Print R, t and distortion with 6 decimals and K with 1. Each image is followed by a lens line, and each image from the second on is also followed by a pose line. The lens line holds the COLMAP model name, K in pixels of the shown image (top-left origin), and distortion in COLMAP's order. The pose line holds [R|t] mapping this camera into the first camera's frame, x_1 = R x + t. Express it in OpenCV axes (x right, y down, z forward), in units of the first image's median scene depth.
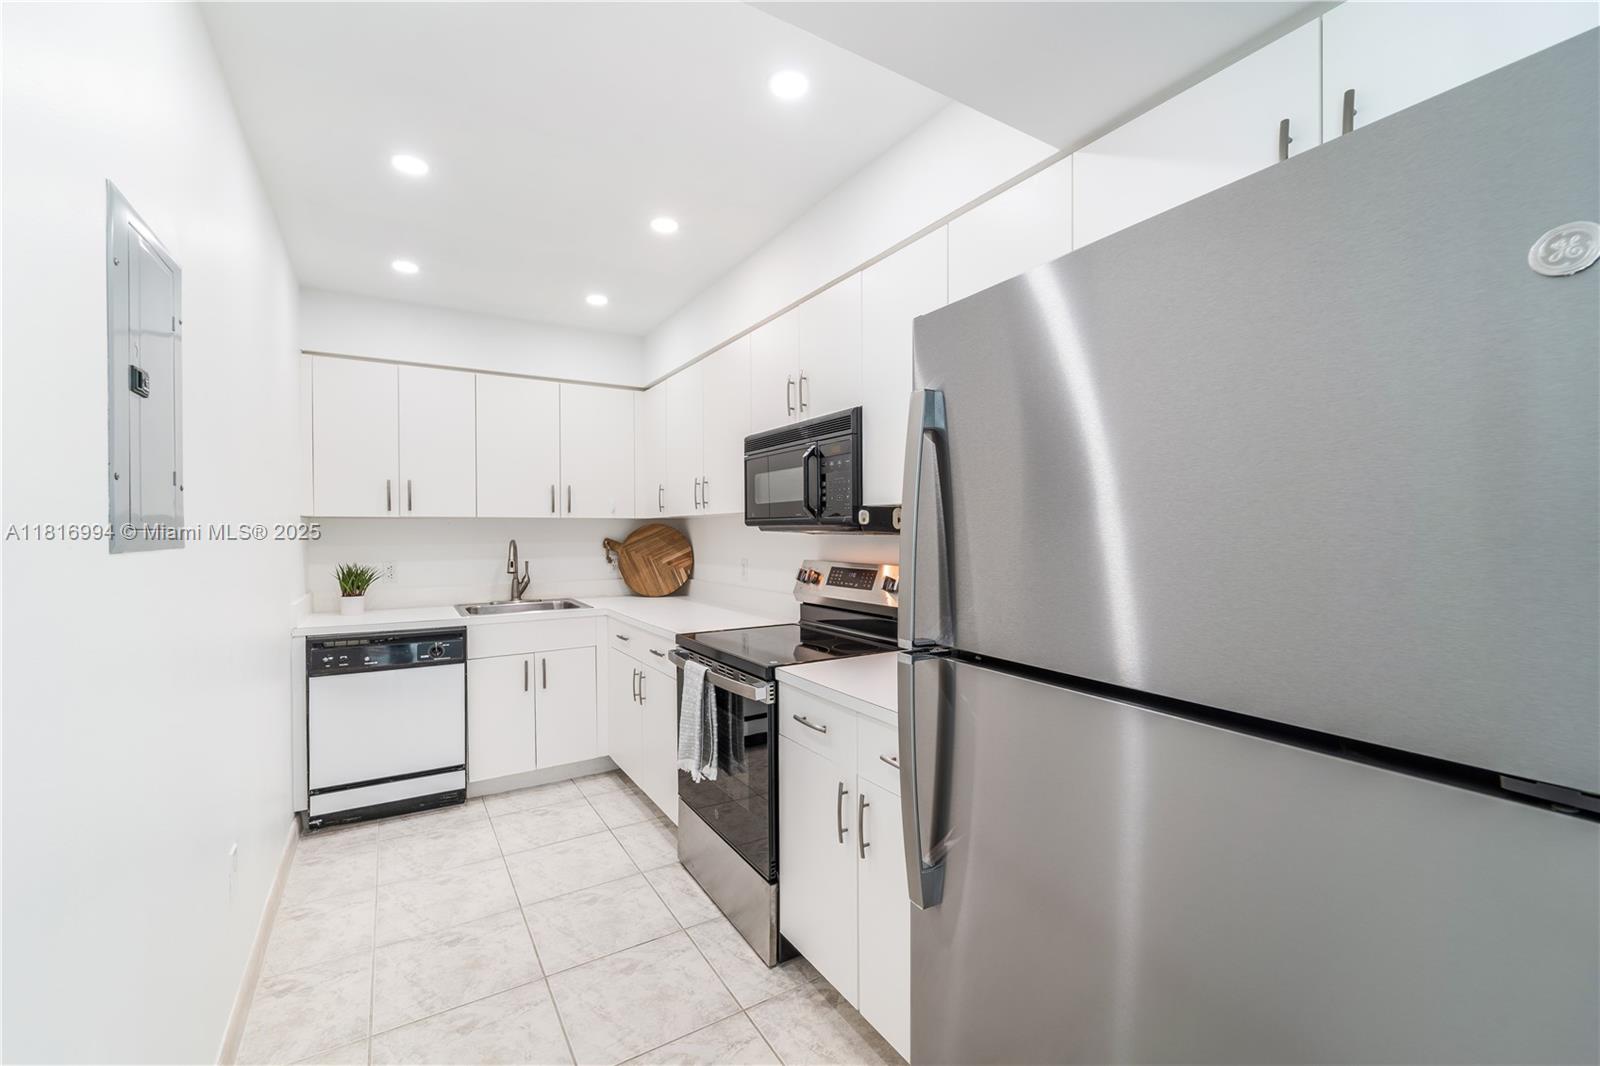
lens RADIAL K [[646.5, 0, 797.0], [0, 646.5, 537.2], [0, 0, 1]] dist [-0.001670, 0.000121]
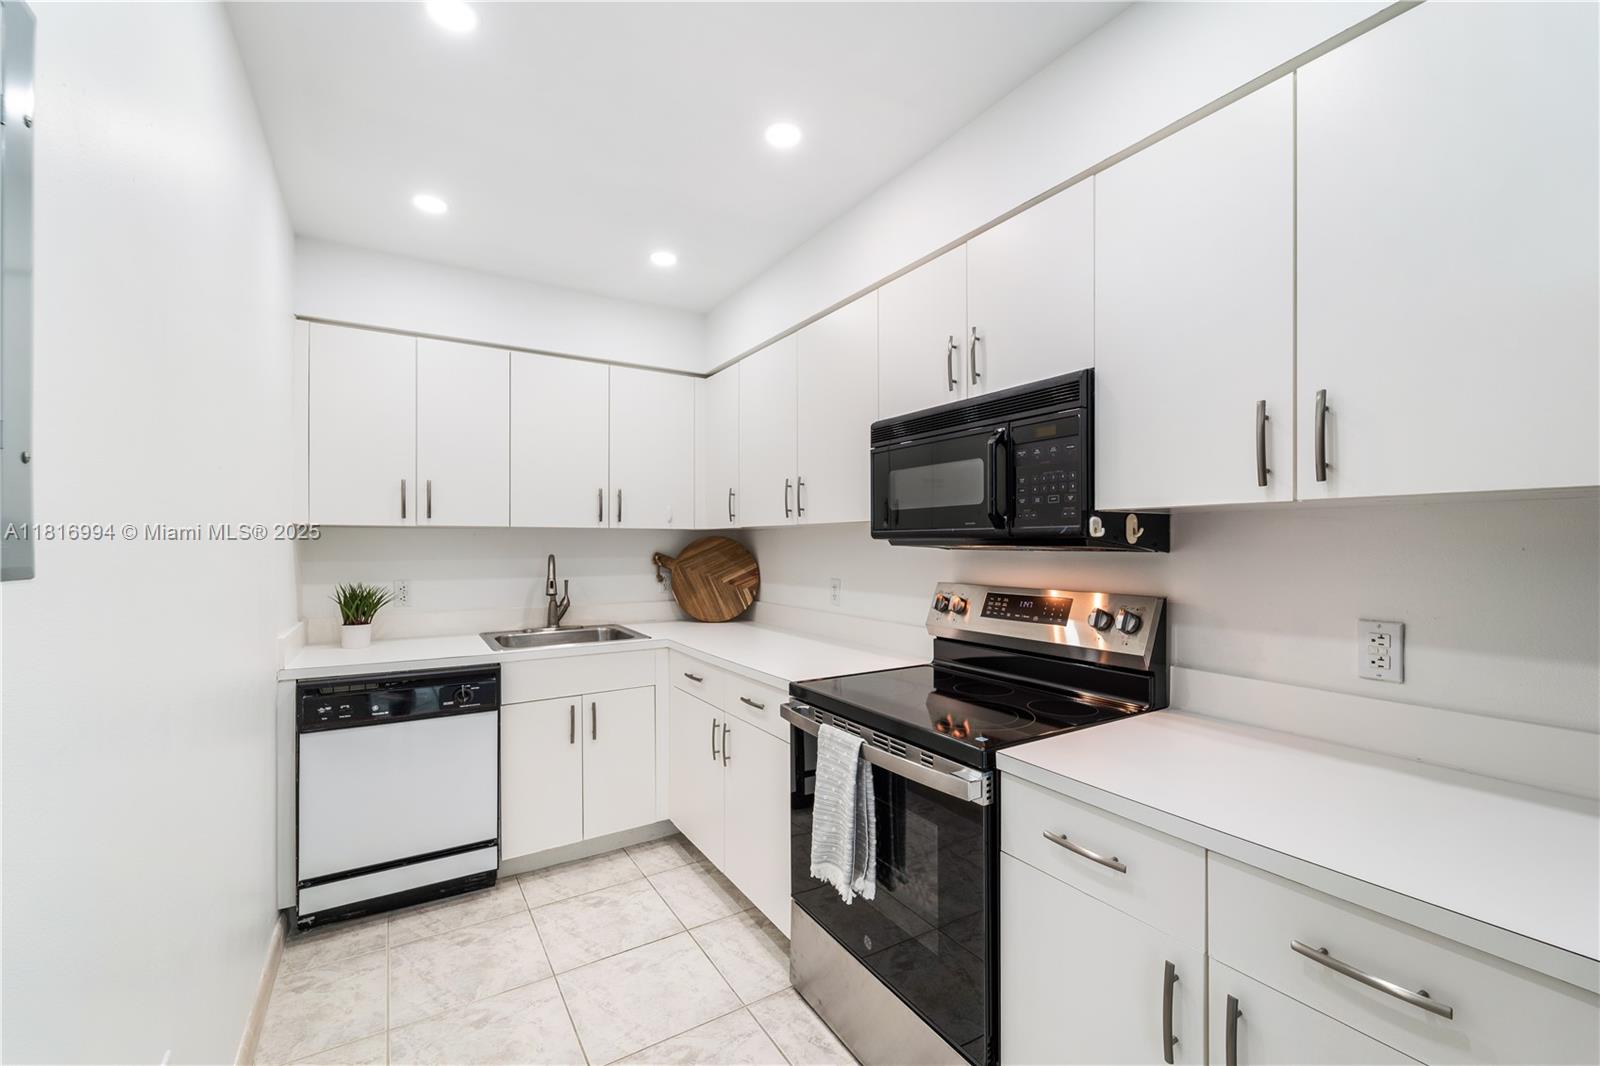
lens RADIAL K [[646.5, 0, 801.3], [0, 646.5, 543.5], [0, 0, 1]] dist [-0.001670, 0.000121]
pose [[0.999985, 0.003750, 0.003939, -0.158065], [-0.003709, 0.999938, -0.010494, -0.003260], [-0.003978, 0.010479, 0.999937, 0.220499]]
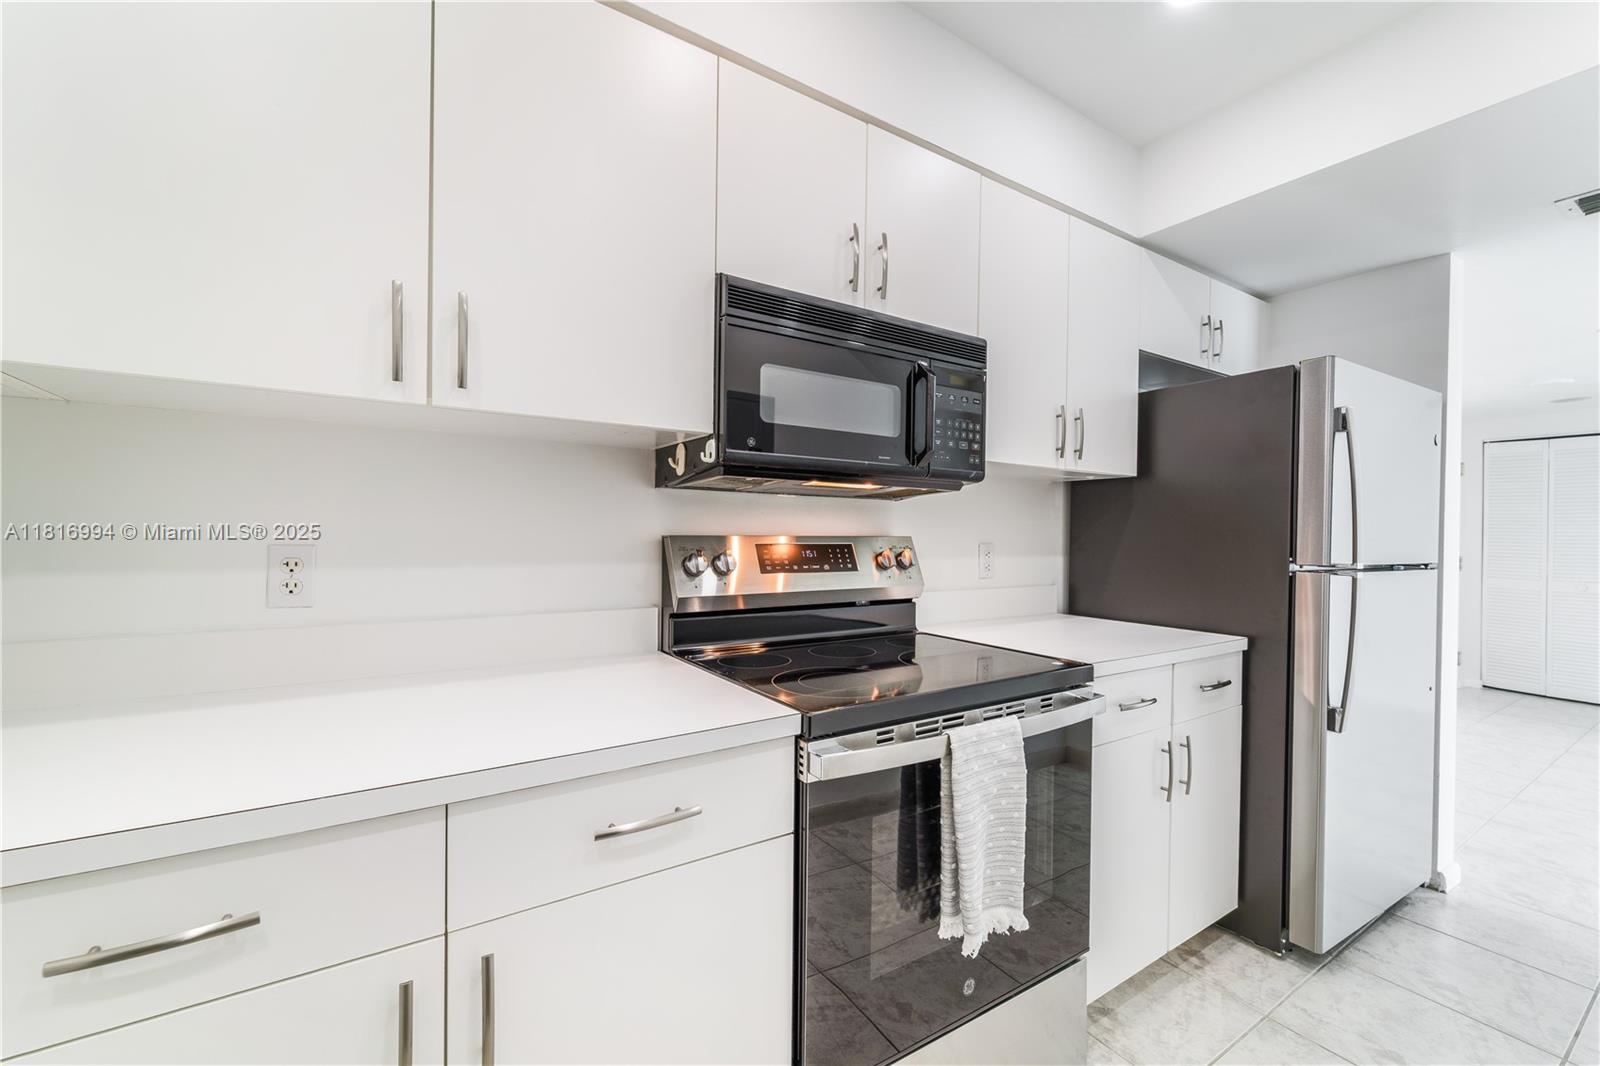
lens RADIAL K [[646.5, 0, 809.4], [0, 646.5, 537.0], [0, 0, 1]] dist [-0.001670, 0.000121]
pose [[-0.026146, -0.002131, 0.999656, -0.522901], [-0.000959, 0.999997, 0.002107, 0.034657], [-0.999658, -0.000903, -0.026148, 0.897982]]
